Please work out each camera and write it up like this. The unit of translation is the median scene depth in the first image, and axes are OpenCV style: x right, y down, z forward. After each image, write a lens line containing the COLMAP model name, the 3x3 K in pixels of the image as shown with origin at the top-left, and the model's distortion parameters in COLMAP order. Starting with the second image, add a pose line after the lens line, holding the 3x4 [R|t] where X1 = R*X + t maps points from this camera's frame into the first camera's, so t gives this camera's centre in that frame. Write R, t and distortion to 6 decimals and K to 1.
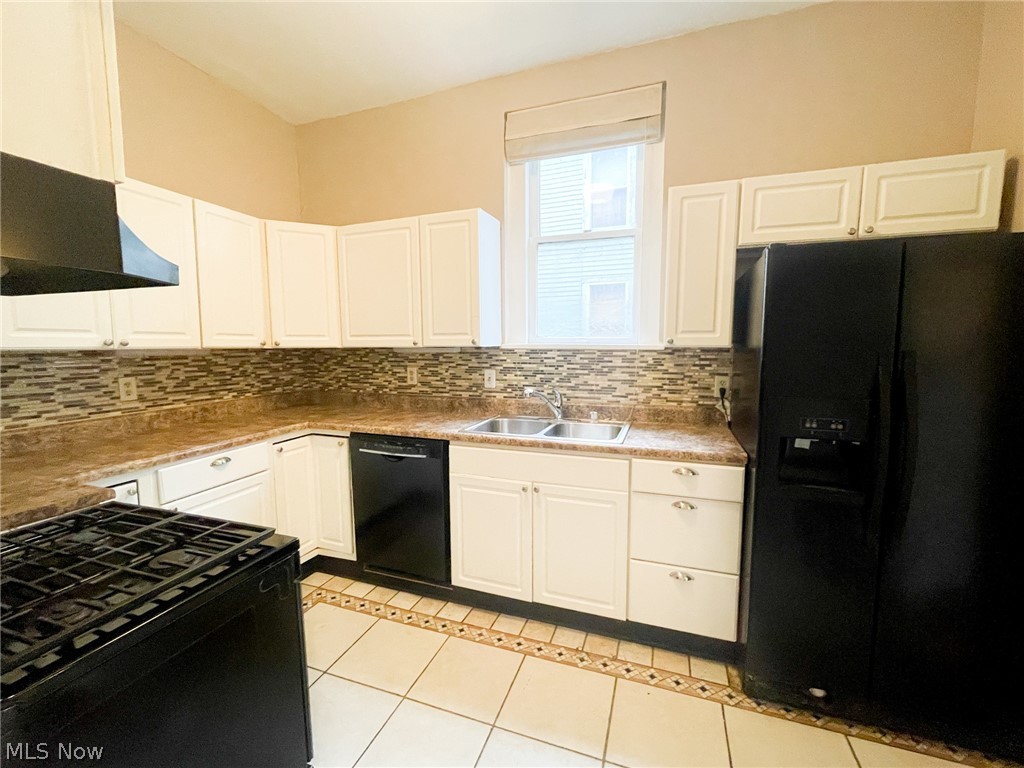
lens RADIAL K [[431.0, 0, 512.0], [0, 431.0, 384.0], [0, 0, 1]] dist [-0.002402, -0.000150]
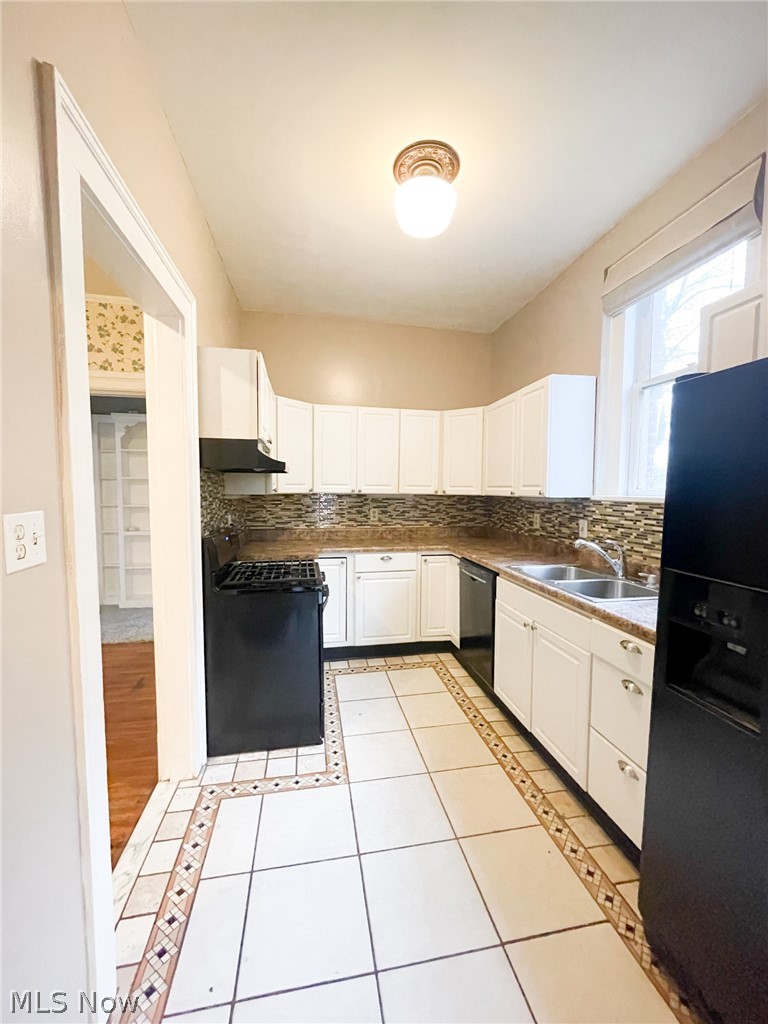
lens RADIAL K [[415.0, 0, 384.0], [0, 415.0, 512.0], [0, 0, 1]] dist [-0.000320, 0.000101]
pose [[0.503835, 0.056263, -0.861966, 0.586611], [-0.091993, 0.995696, 0.011220, -0.020047], [0.858887, 0.073641, 0.506843, 0.089156]]
